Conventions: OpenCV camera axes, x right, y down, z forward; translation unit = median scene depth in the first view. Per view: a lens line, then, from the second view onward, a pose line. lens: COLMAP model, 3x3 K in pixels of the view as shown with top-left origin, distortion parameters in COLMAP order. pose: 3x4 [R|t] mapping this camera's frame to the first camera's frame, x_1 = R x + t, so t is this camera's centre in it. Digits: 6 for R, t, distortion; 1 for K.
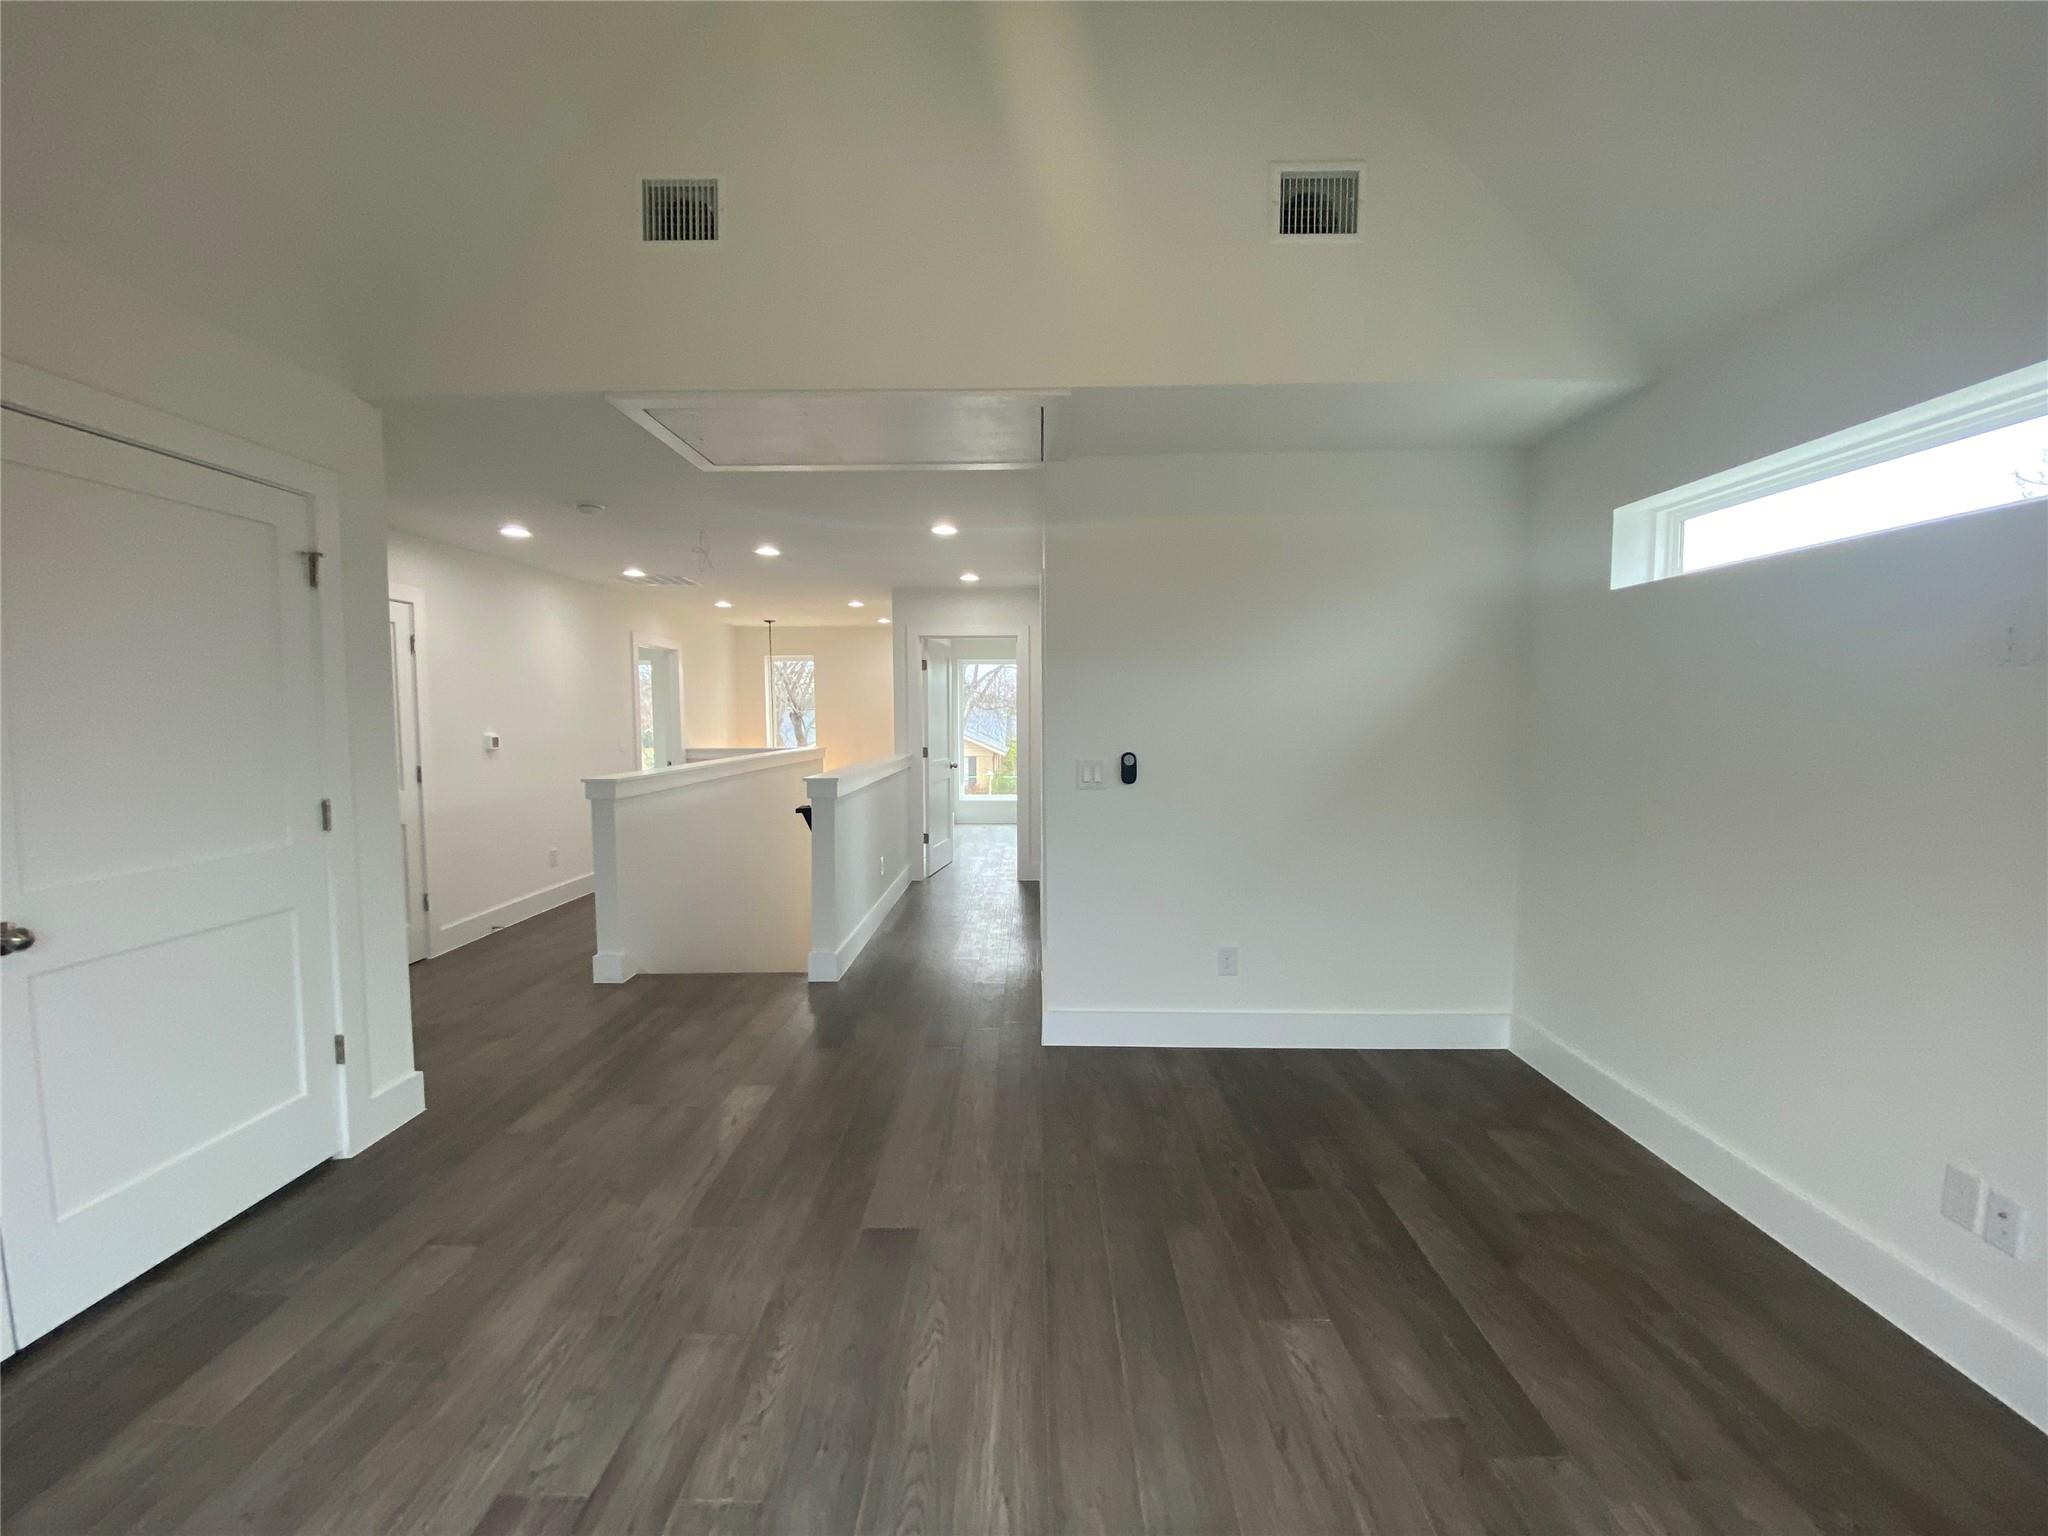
lens RADIAL K [[824.8, 0, 1016.8], [0, 824.8, 769.0], [0, 0, 1]] dist [0.044469, -0.034157]
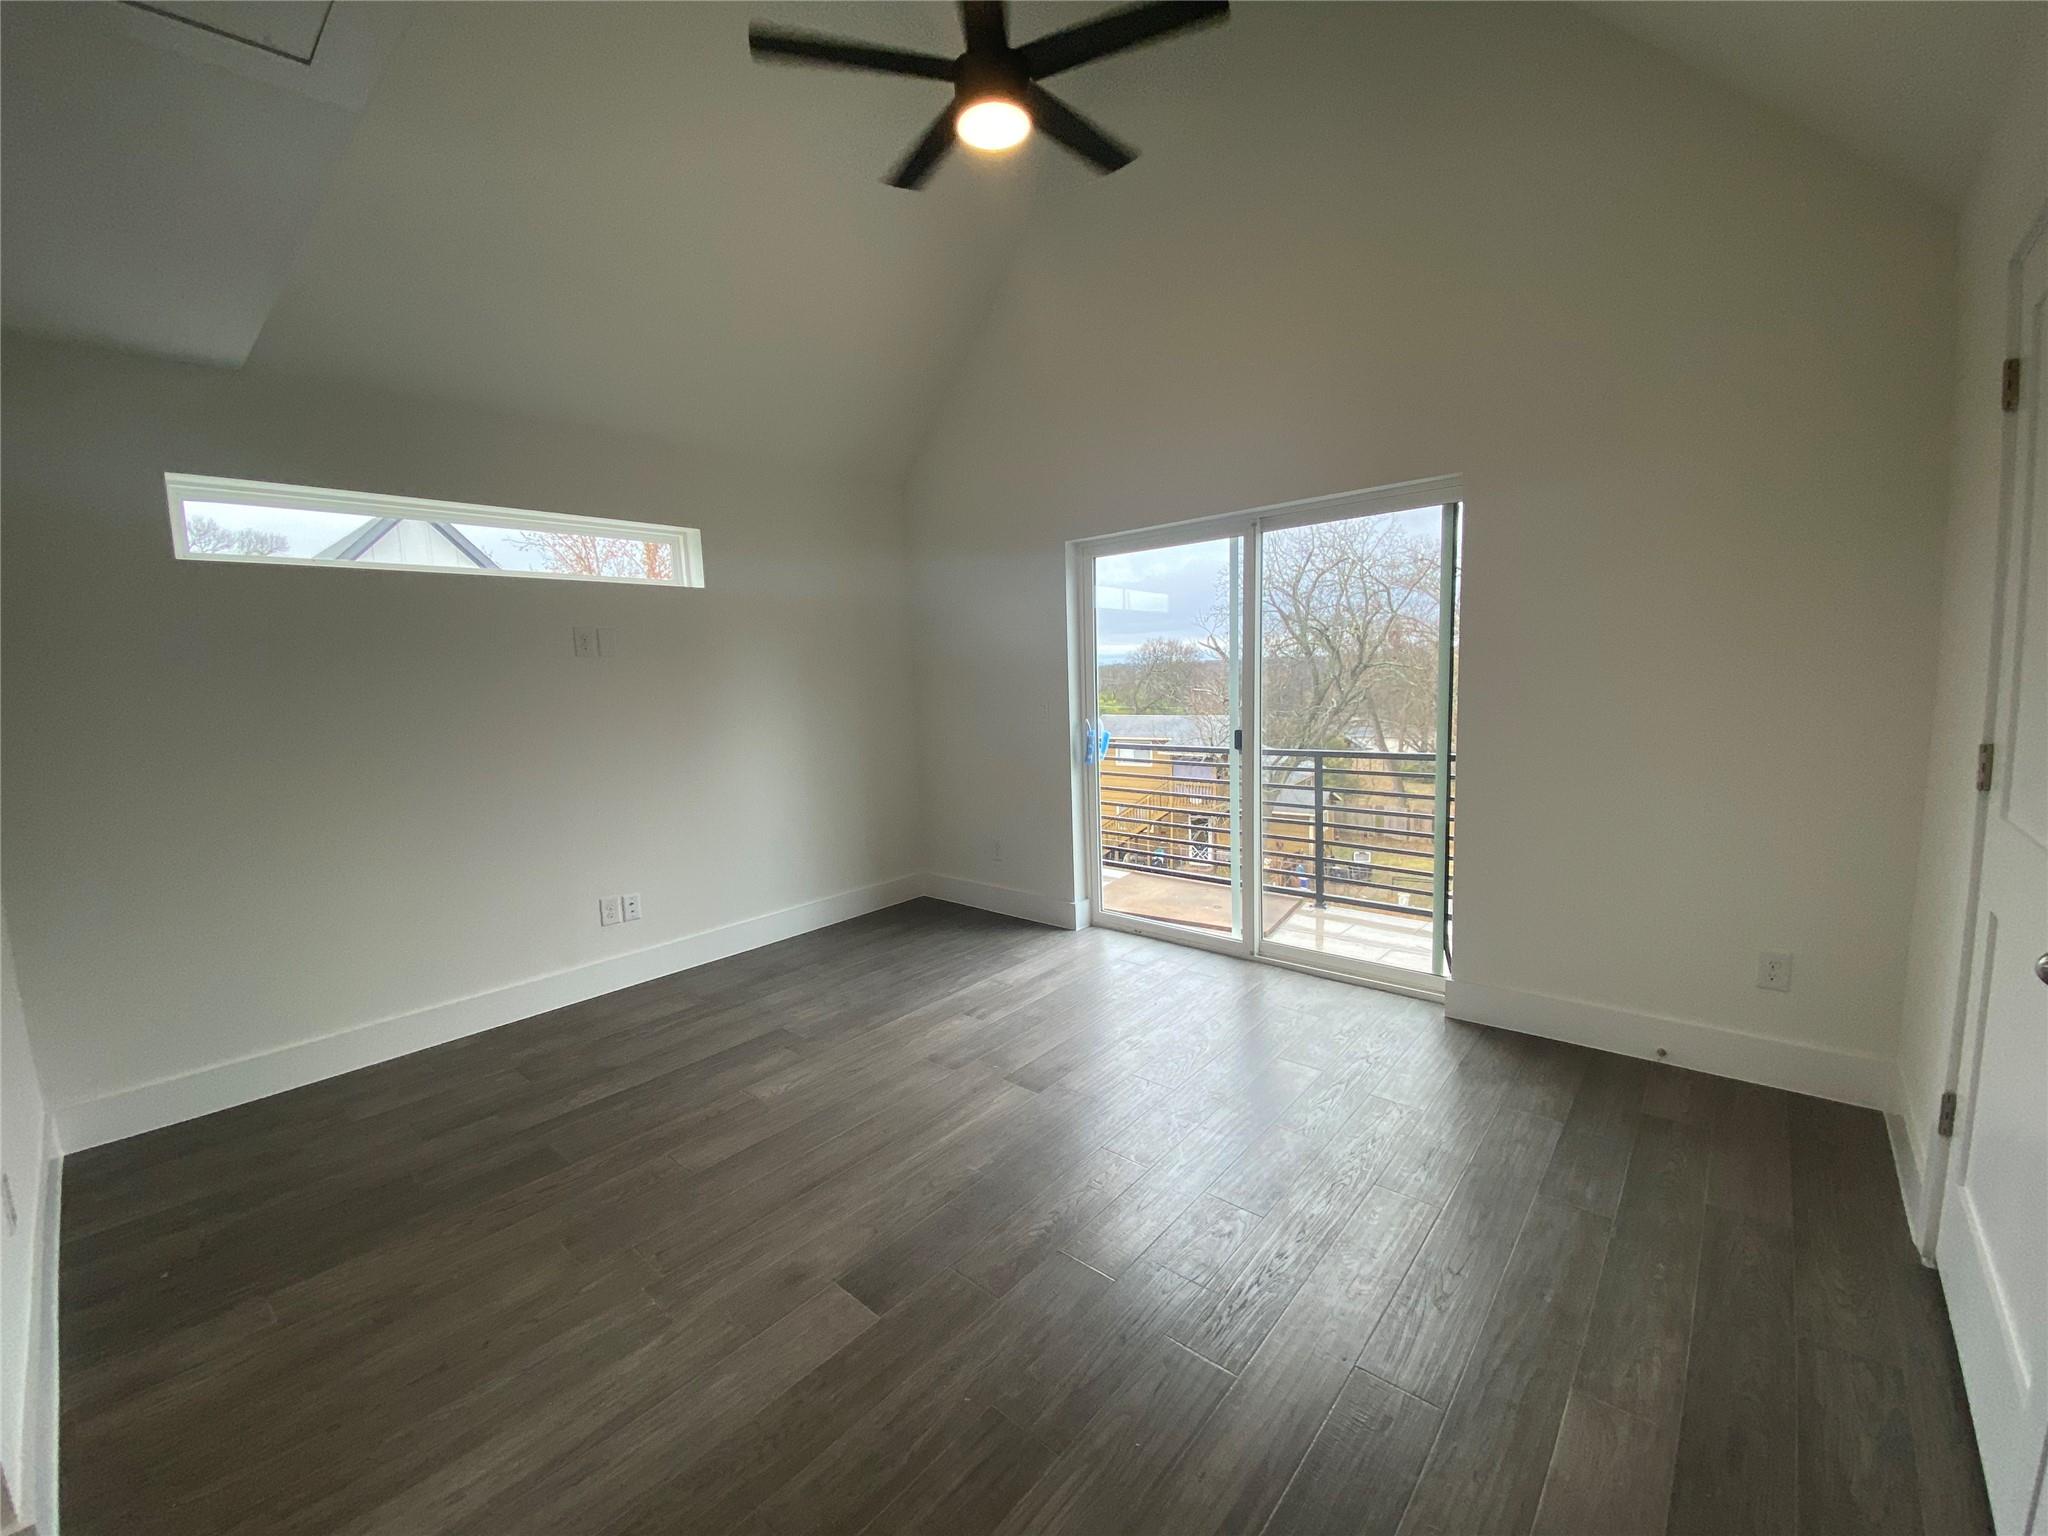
lens RADIAL K [[824.8, 0, 1016.8], [0, 824.8, 769.0], [0, 0, 1]] dist [0.044469, -0.034157]
pose [[-0.753810, -0.050186, 0.655173, -0.813083], [0.082957, 0.981833, 0.170654, -0.090684], [-0.651835, 0.182992, -0.735952, 1.464059]]
